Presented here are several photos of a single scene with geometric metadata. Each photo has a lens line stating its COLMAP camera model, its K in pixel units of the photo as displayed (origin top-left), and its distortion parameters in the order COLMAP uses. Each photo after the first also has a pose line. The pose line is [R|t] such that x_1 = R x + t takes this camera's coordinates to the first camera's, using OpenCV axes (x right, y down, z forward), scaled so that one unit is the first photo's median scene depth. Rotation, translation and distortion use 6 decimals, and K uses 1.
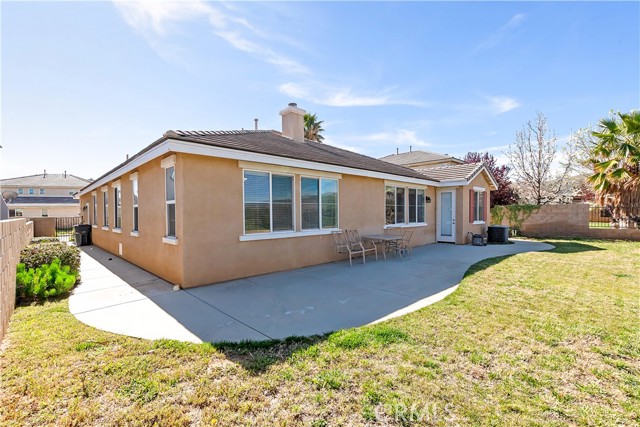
lens RADIAL K [[295.0, 0, 320.0], [0, 295.0, 213.5], [0, 0, 1]] dist [-0.000649, 0.000243]
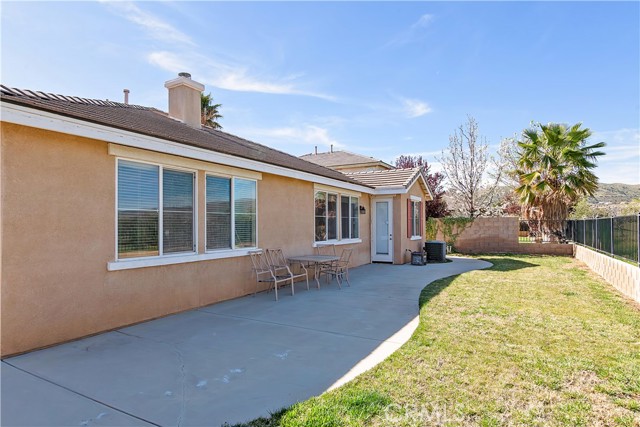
lens RADIAL K [[368.8, 0, 320.0], [0, 368.8, 213.5], [0, 0, 1]] dist [0.001407, -0.001399]
pose [[0.953580, 0.012438, 0.300882, -0.060765], [-0.001716, 0.999355, -0.035874, -0.000787], [-0.301134, 0.033692, 0.952986, 0.084510]]
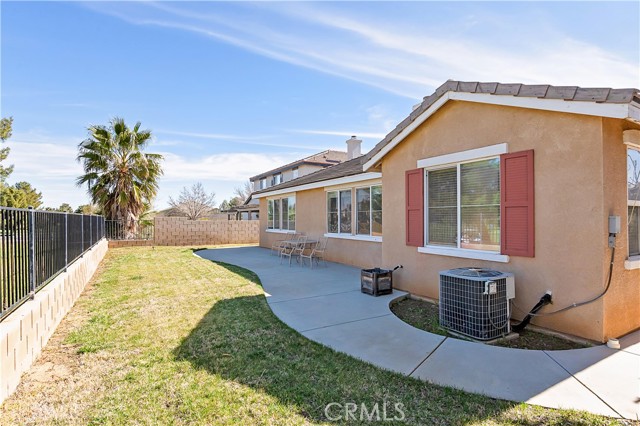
lens RADIAL K [[322.5, 0, 320.0], [0, 322.5, 213.0], [0, 0, 1]] dist [-0.001082, -0.000110]
pose [[-0.222692, -0.009069, -0.974847, 1.408850], [-0.003516, 0.999958, -0.008499, -0.019549], [0.974882, 0.001535, -0.222715, 1.358043]]
